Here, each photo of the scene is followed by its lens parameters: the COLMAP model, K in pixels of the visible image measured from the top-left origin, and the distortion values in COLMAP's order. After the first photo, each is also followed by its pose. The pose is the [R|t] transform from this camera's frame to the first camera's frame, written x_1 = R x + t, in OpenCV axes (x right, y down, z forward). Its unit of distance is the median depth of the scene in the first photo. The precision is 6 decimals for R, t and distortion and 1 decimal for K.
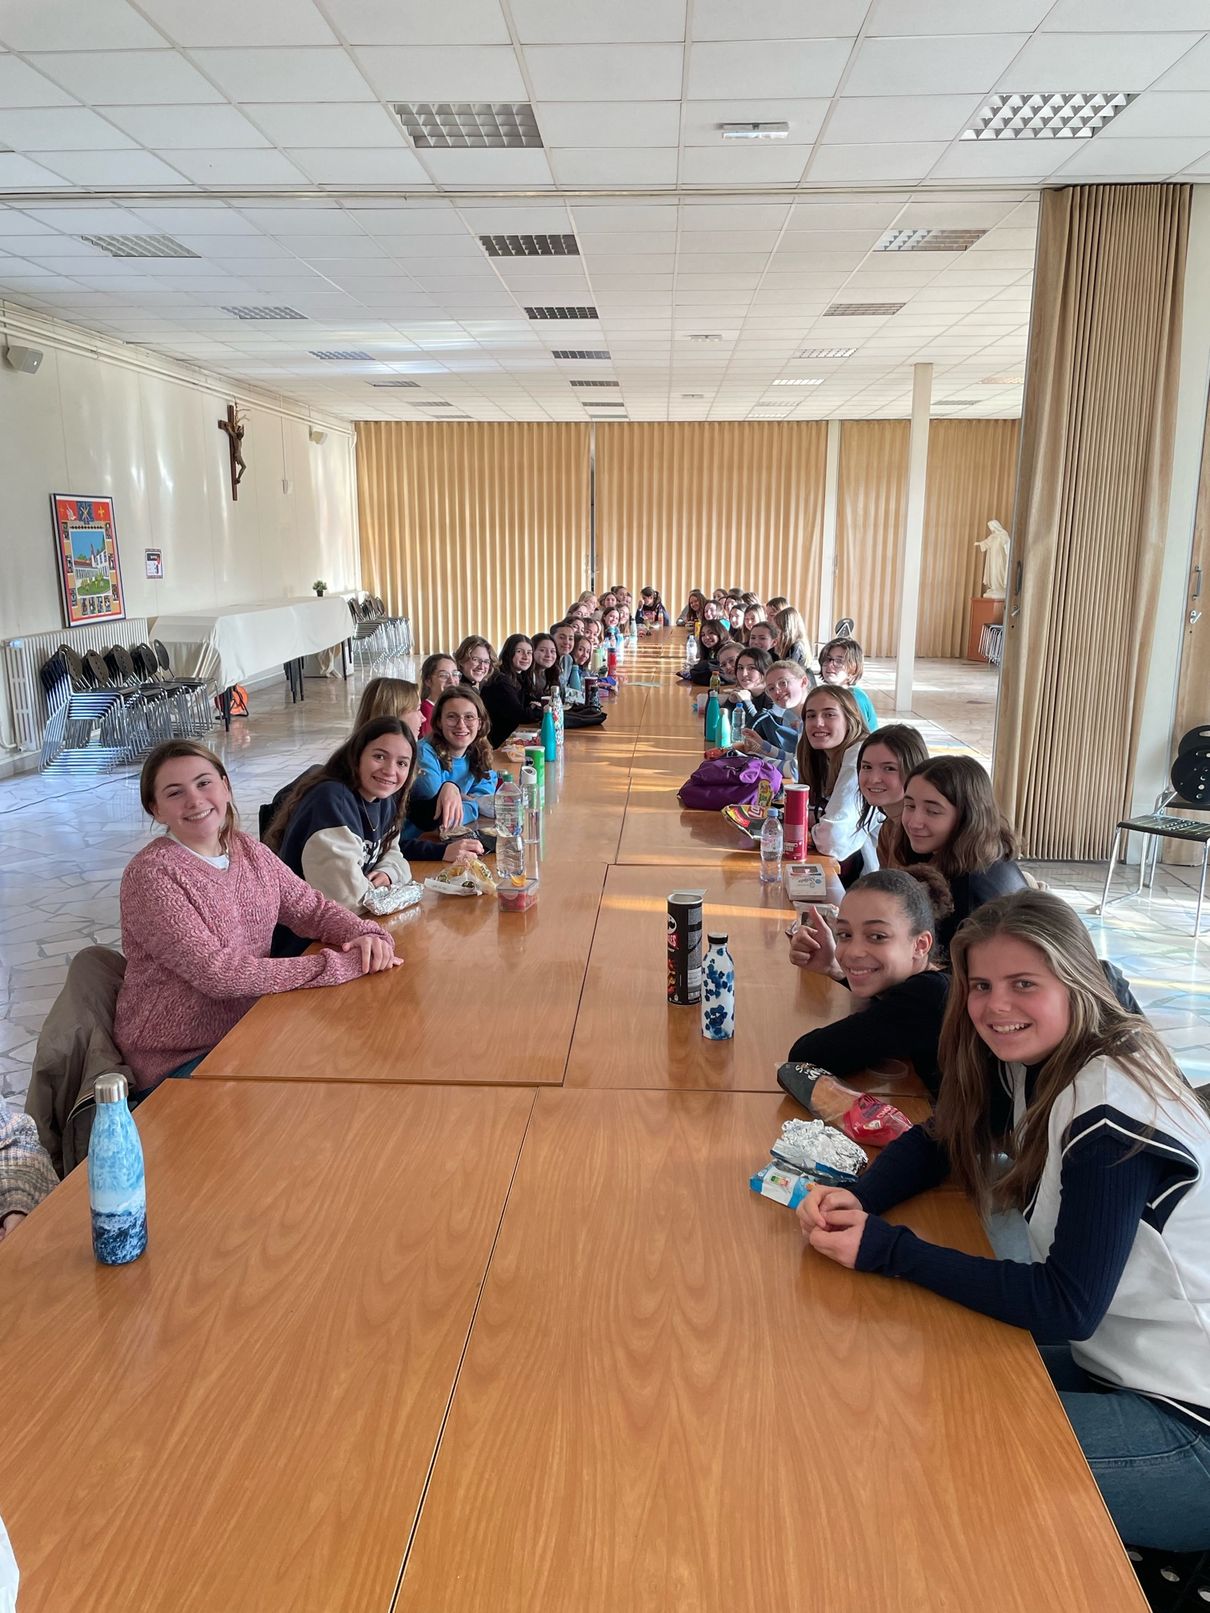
lens RADIAL K [[1218.4, 0, 599.9], [0, 1218.4, 806.2], [0, 0, 1]] dist [0.040132, -0.050860]
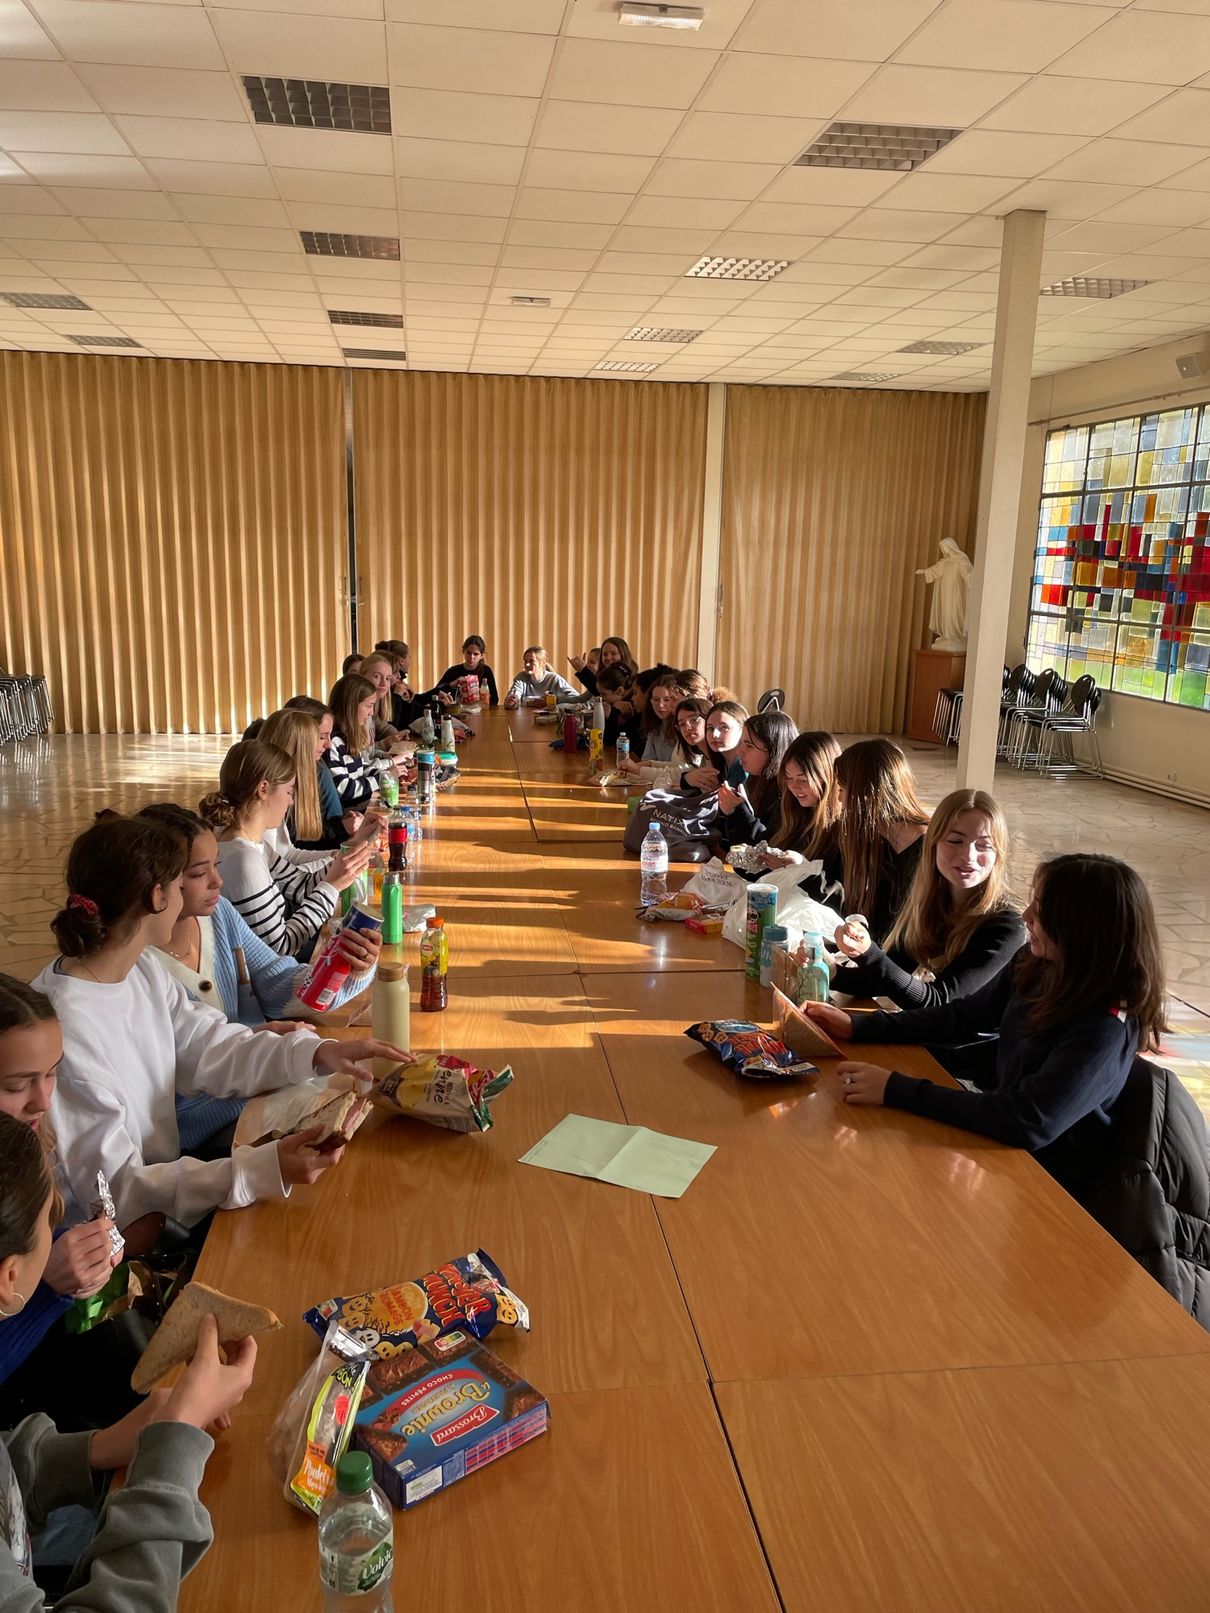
lens RADIAL K [[1218.4, 0, 606.3], [0, 1218.4, 811.4], [0, 0, 1]] dist [0.040132, -0.050860]
pose [[0.980902, -0.020672, 0.193401, -0.002085], [0.022870, 0.999697, -0.009141, -0.076832], [-0.193153, 0.013390, 0.981077, 0.357562]]
